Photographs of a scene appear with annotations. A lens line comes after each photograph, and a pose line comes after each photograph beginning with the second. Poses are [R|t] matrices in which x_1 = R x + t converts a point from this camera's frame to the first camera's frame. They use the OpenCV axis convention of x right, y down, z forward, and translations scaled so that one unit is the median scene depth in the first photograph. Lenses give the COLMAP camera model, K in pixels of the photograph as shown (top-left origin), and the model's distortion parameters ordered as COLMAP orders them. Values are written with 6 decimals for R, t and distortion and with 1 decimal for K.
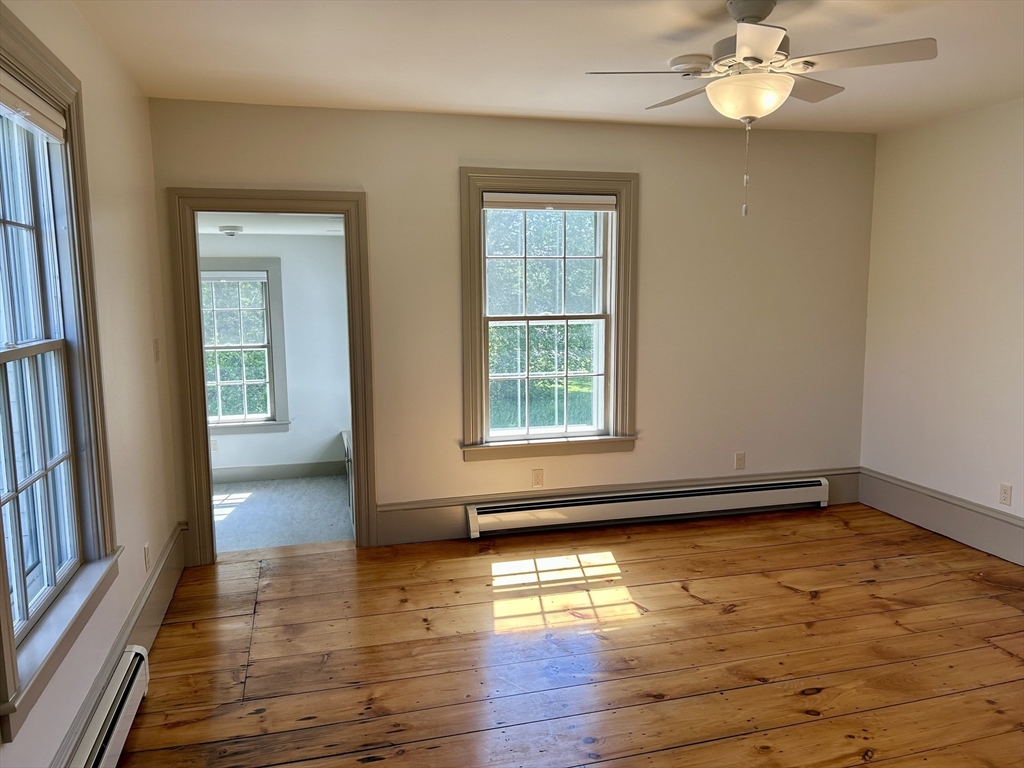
lens RADIAL K [[785.5, 0, 513.0], [0, 785.5, 385.3], [0, 0, 1]] dist [0.048946, -0.015414]
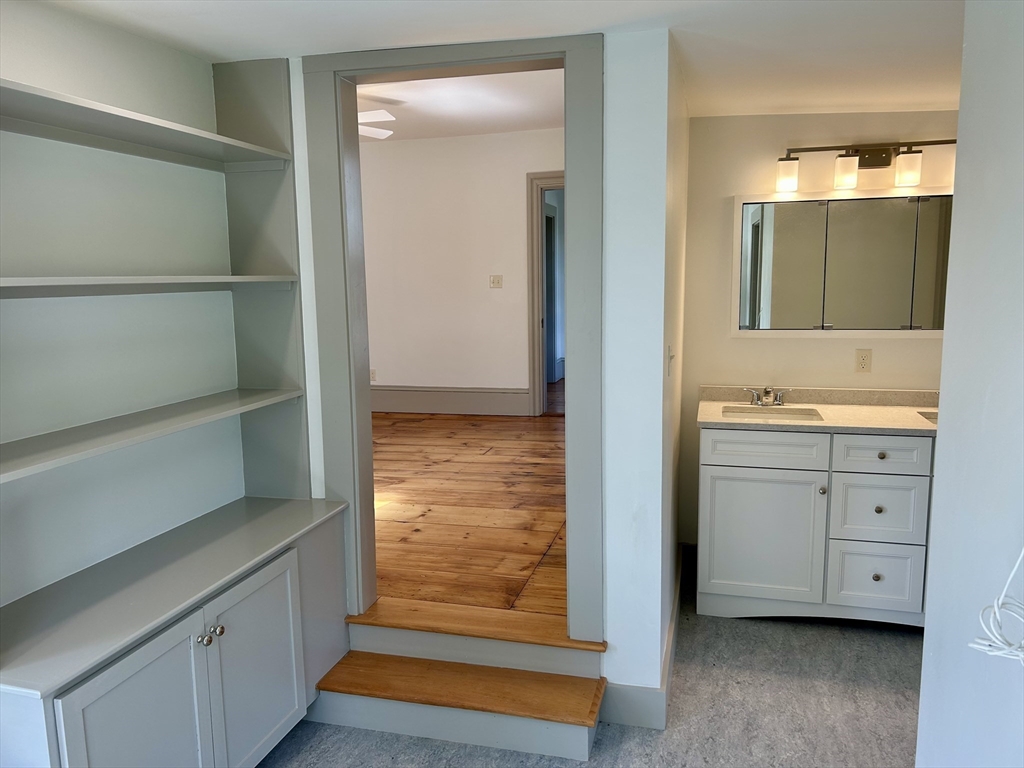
lens RADIAL K [[785.5, 0, 511.6], [0, 785.5, 385.3], [0, 0, 1]] dist [0.048946, -0.015414]
pose [[-0.863711, -0.051687, 0.501330, -0.502954], [0.087003, 0.964502, 0.249331, -0.103067], [-0.496421, 0.258967, -0.828554, 1.170001]]
